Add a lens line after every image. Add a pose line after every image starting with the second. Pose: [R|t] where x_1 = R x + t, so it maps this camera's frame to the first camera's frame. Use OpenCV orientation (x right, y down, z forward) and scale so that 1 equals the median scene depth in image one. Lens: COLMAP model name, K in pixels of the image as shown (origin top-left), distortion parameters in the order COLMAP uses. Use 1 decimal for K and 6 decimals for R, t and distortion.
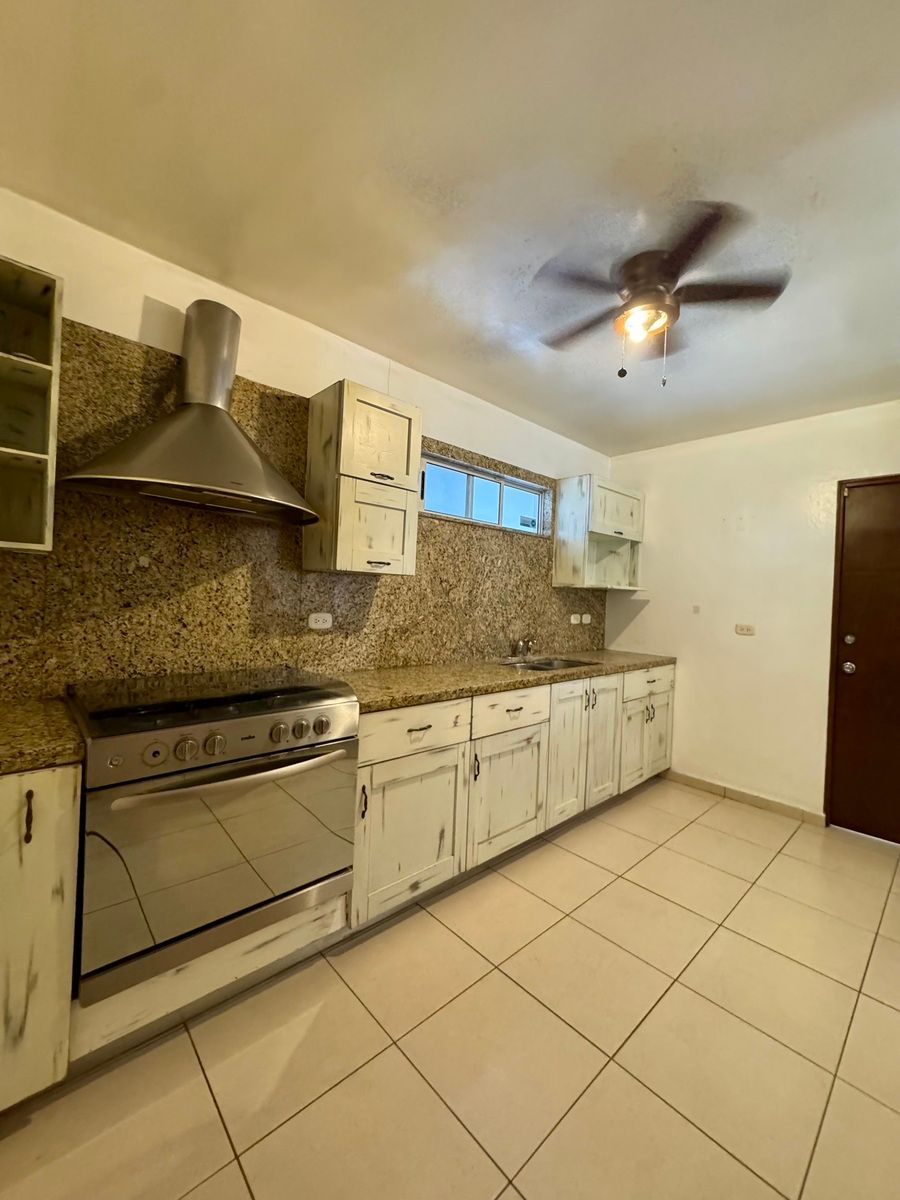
lens RADIAL K [[479.4, 0, 453.3], [0, 479.4, 600.3], [0, 0, 1]] dist [-0.001980, -0.000247]
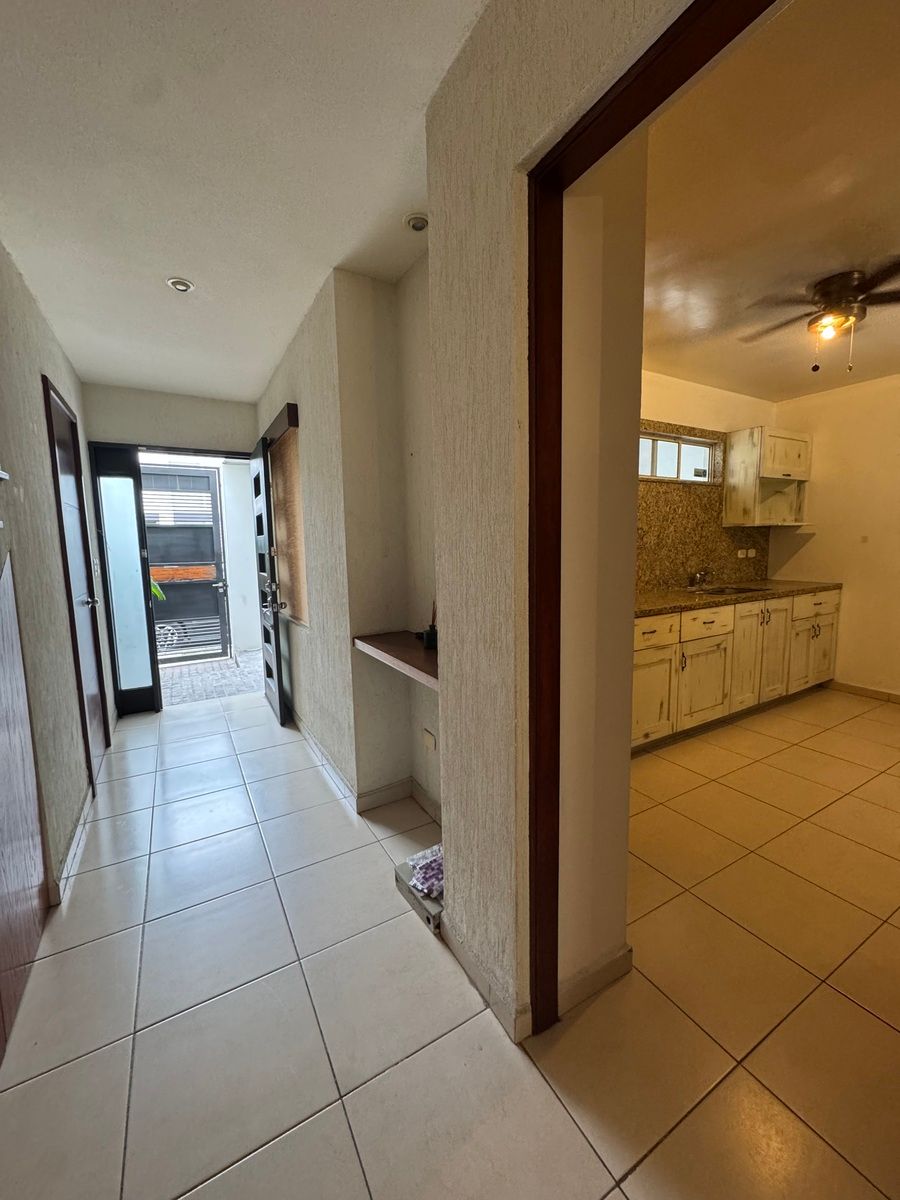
lens RADIAL K [[479.4, 0, 453.3], [0, 479.4, 600.3], [0, 0, 1]] dist [-0.001980, -0.000247]
pose [[0.974175, -0.030198, -0.223765, -0.201506], [0.054958, 0.992925, 0.105261, -0.011102], [0.219003, -0.114840, 0.968942, -0.340743]]
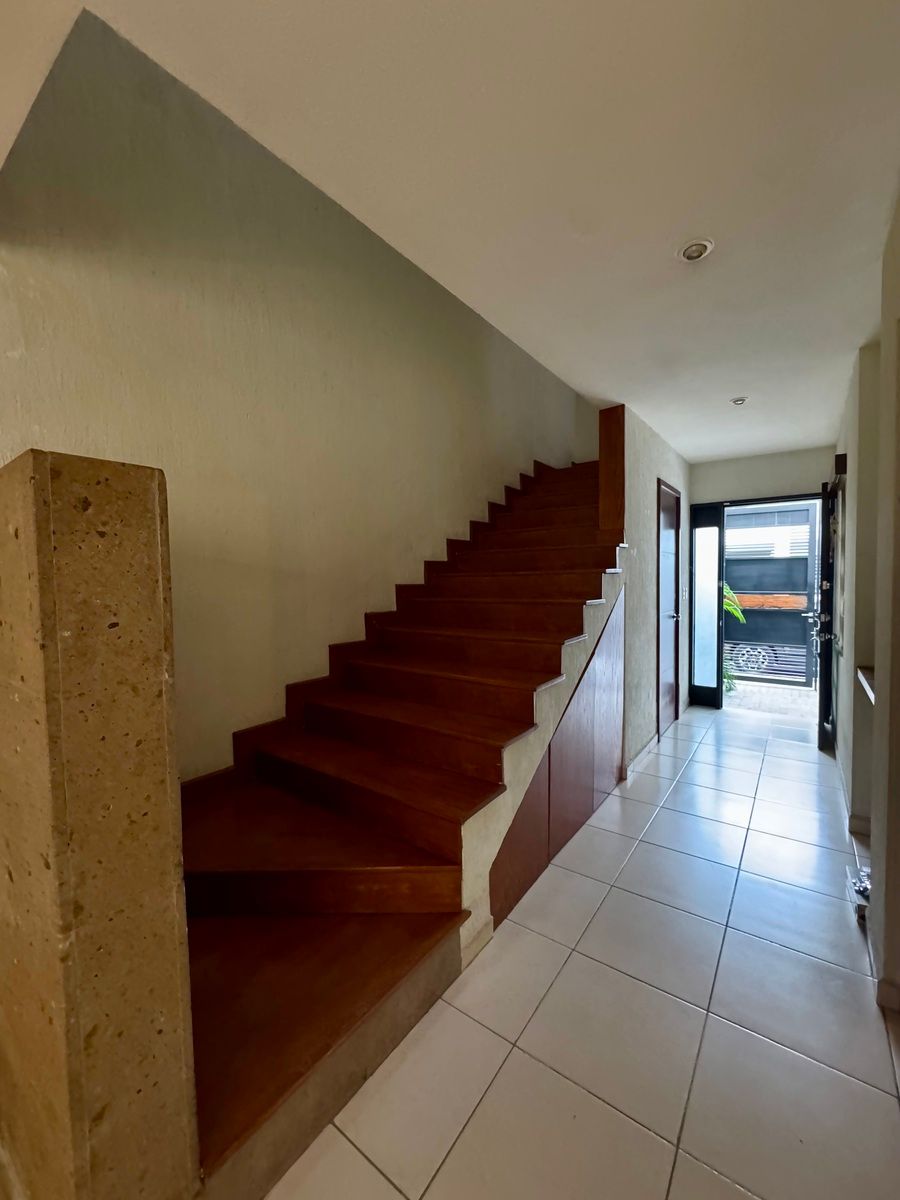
lens RADIAL K [[479.4, 0, 453.3], [0, 479.4, 600.3], [0, 0, 1]] dist [-0.001980, -0.000247]
pose [[0.195719, 0.000205, -0.980660, 0.146009], [0.016002, 0.999866, 0.003402, -0.009933], [0.980529, -0.016358, 0.195690, -0.494151]]
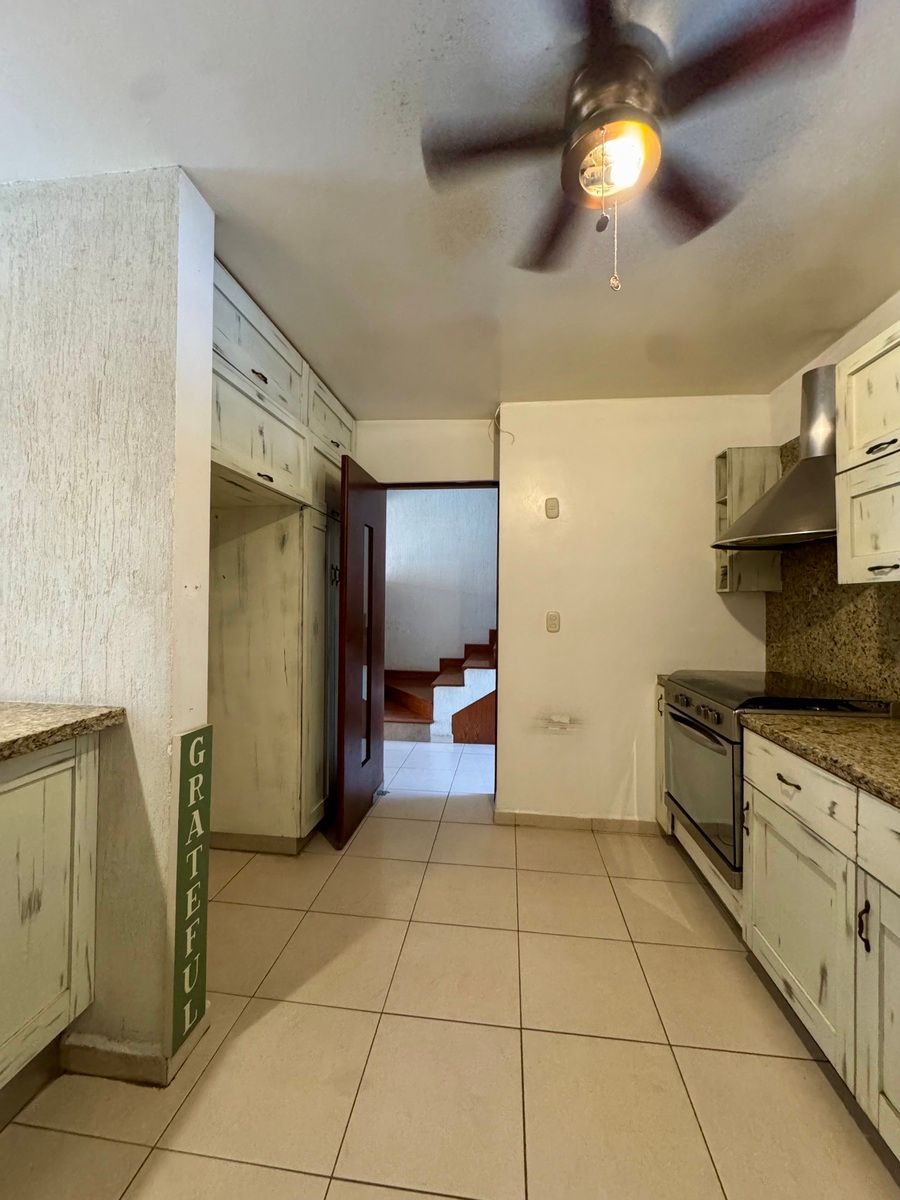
lens RADIAL K [[479.4, 0, 453.3], [0, 479.4, 600.3], [0, 0, 1]] dist [-0.001980, -0.000247]
pose [[-0.759092, -0.050757, -0.649002, 0.533295], [-0.047120, 0.998625, -0.022987, 0.011335], [0.649276, 0.013132, -0.760440, 0.765187]]
